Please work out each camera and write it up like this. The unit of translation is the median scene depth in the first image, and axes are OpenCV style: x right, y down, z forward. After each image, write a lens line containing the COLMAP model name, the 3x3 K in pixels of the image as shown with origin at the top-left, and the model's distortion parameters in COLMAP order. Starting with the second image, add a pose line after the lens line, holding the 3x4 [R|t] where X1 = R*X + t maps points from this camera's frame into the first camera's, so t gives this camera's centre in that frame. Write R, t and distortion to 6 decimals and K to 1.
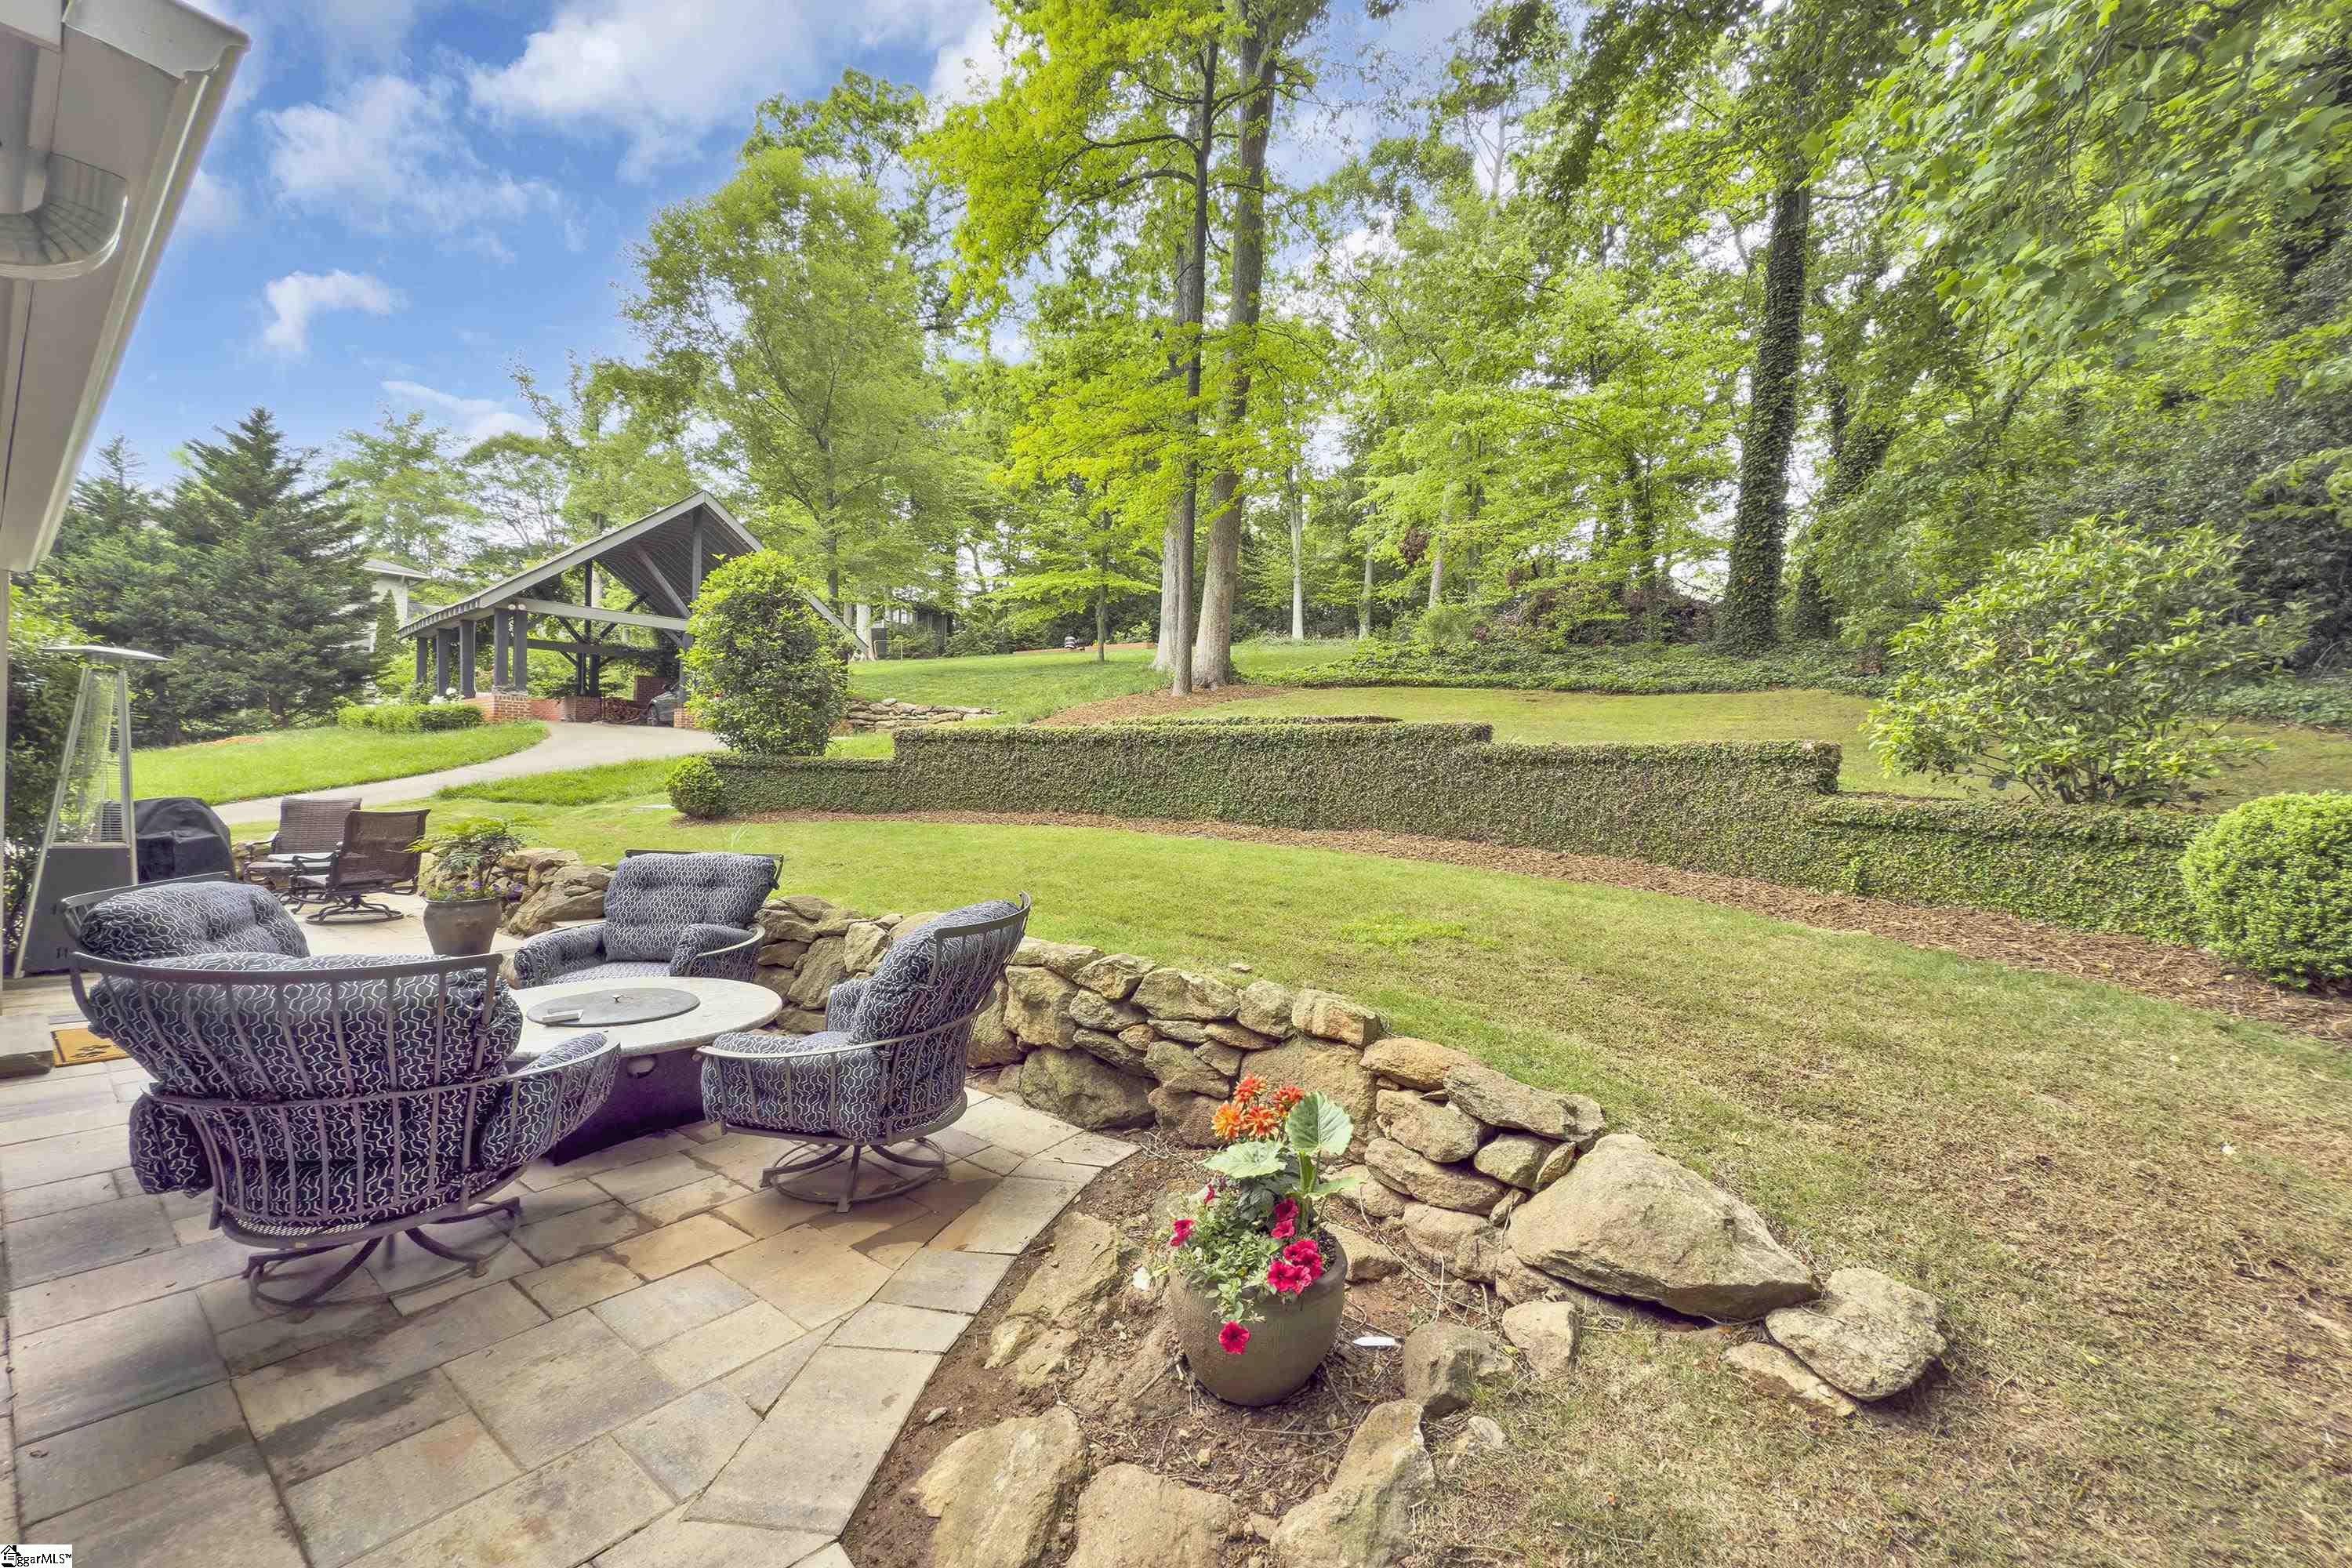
lens RADIAL K [[942.5, 0, 1178.2], [0, 942.5, 785.9], [0, 0, 1]] dist [0.000195, -0.000621]
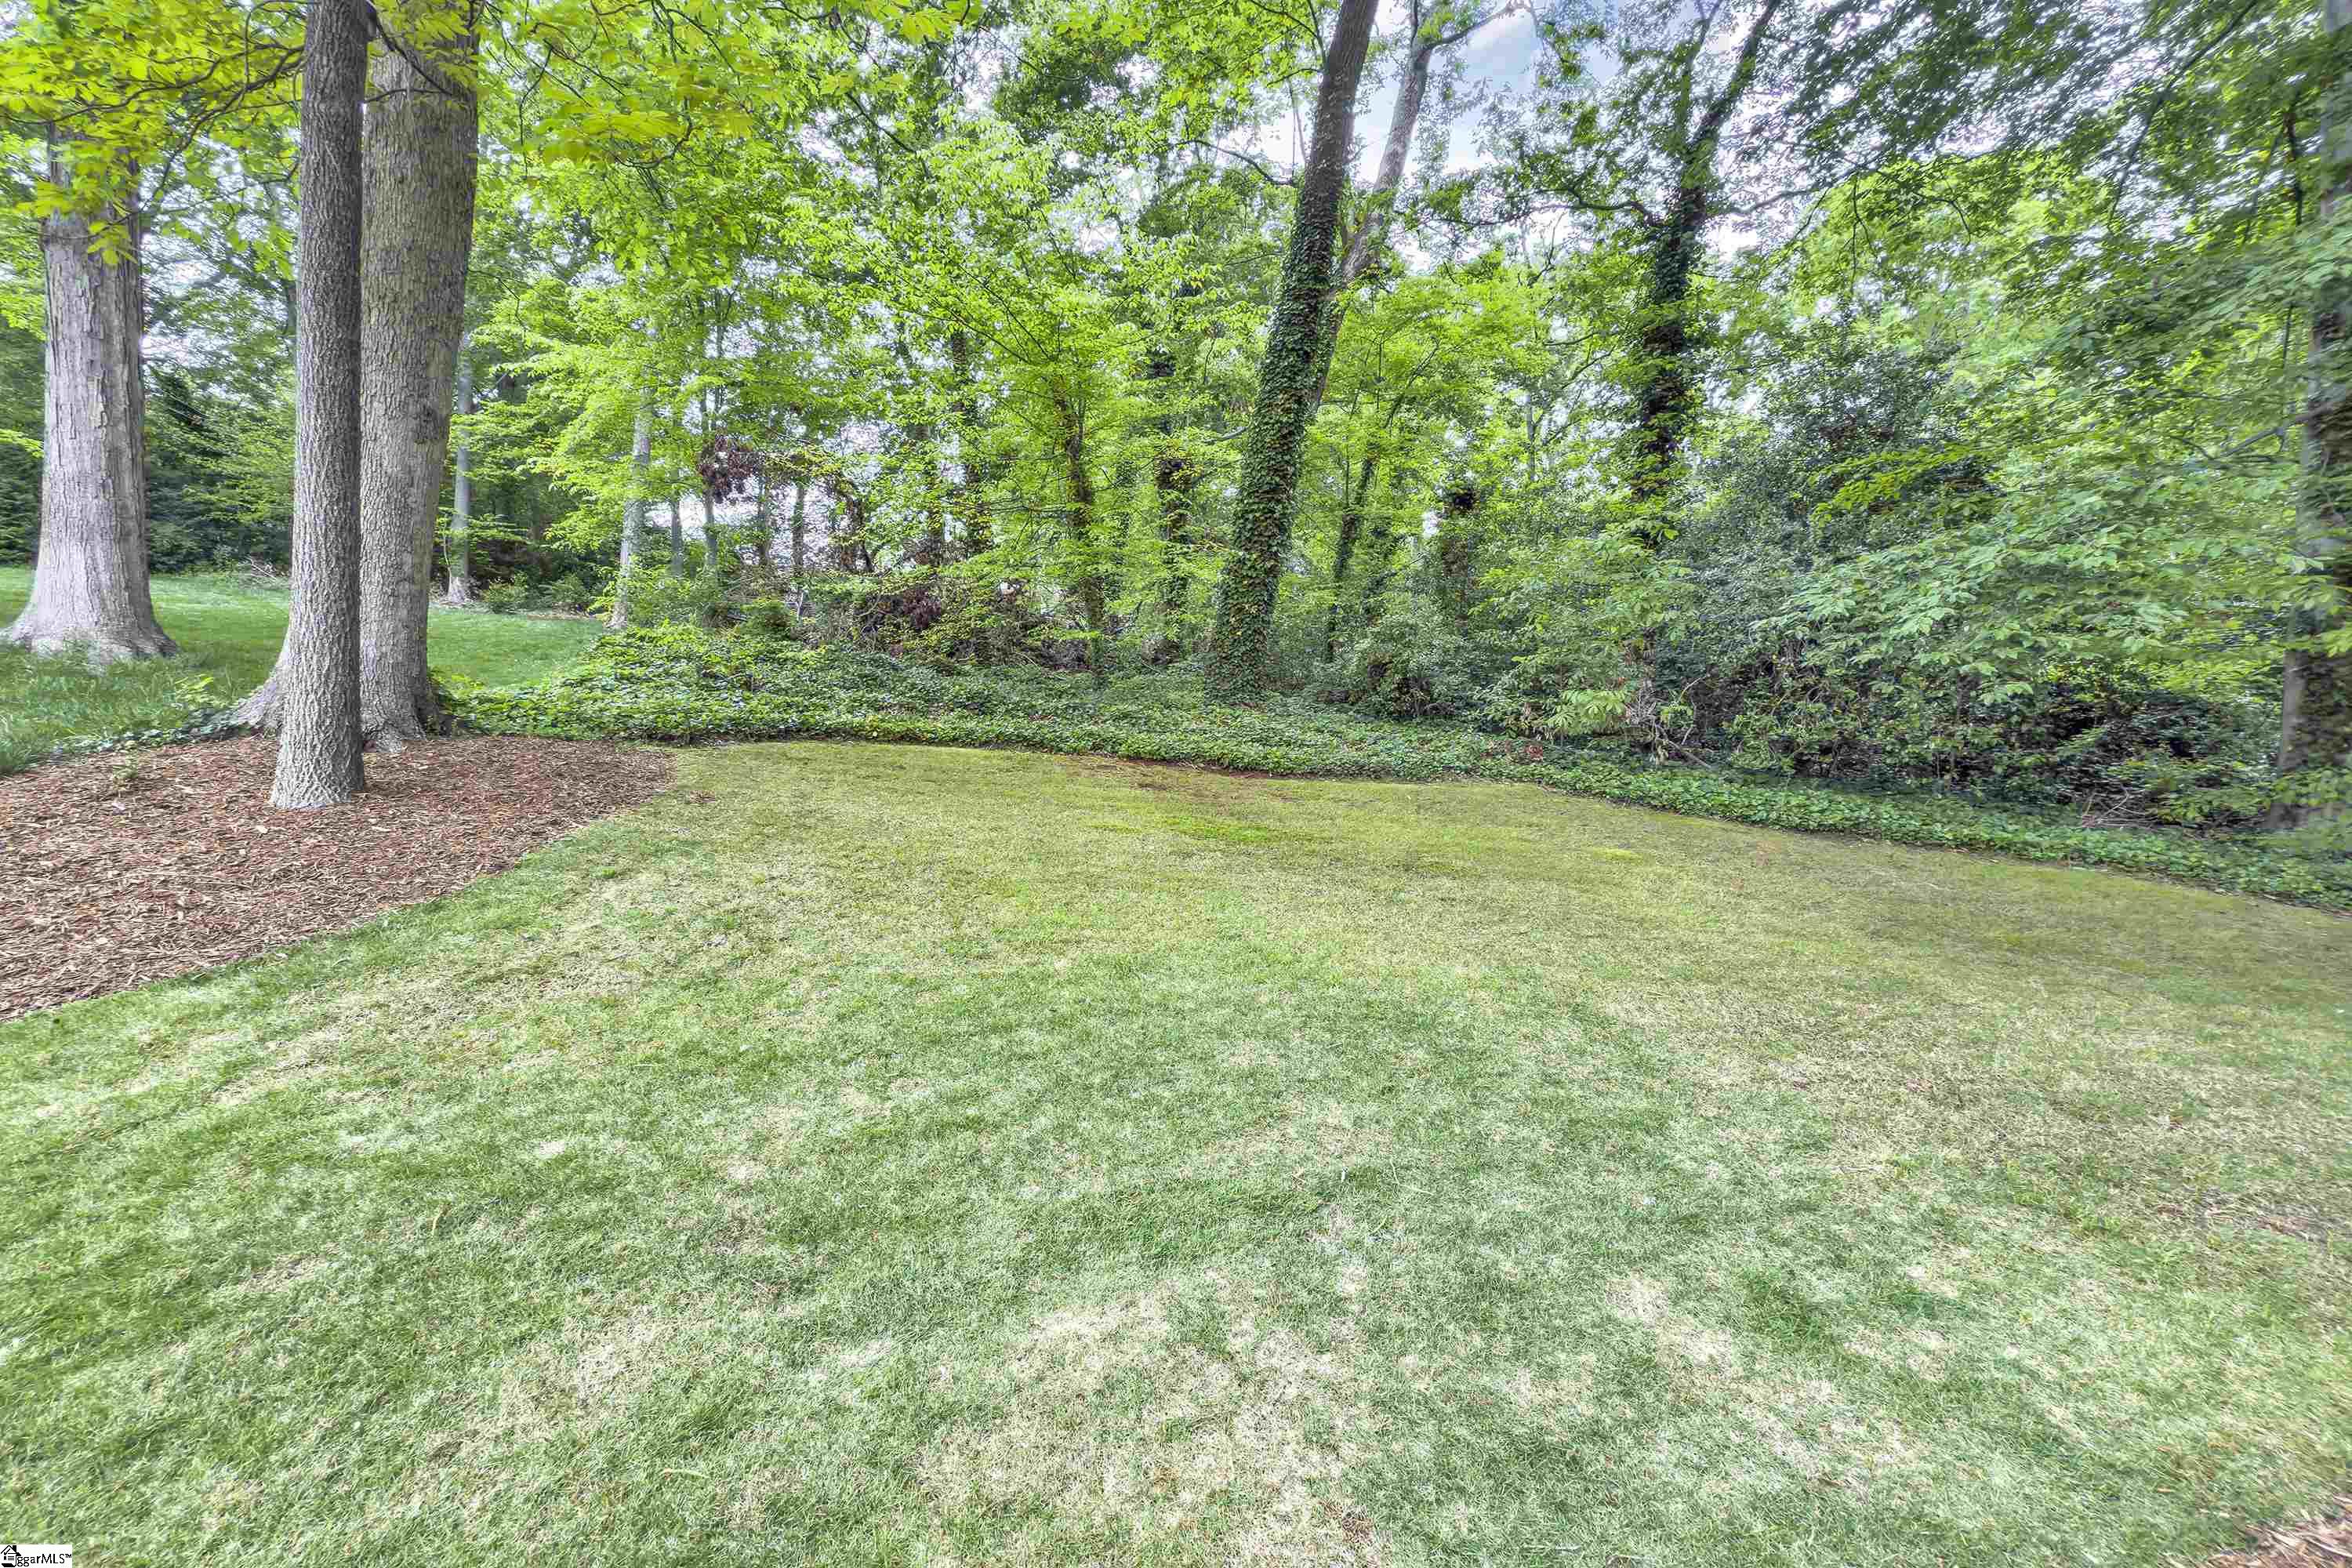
lens RADIAL K [[942.5, 0, 1190.3], [0, 942.5, 783.8], [0, 0, 1]] dist [0.000195, -0.000621]
pose [[0.602532, -0.028015, 0.797603, -0.080472], [0.017424, 0.999607, 0.021948, -0.131258], [-0.797905, 0.000673, 0.602783, 0.803260]]
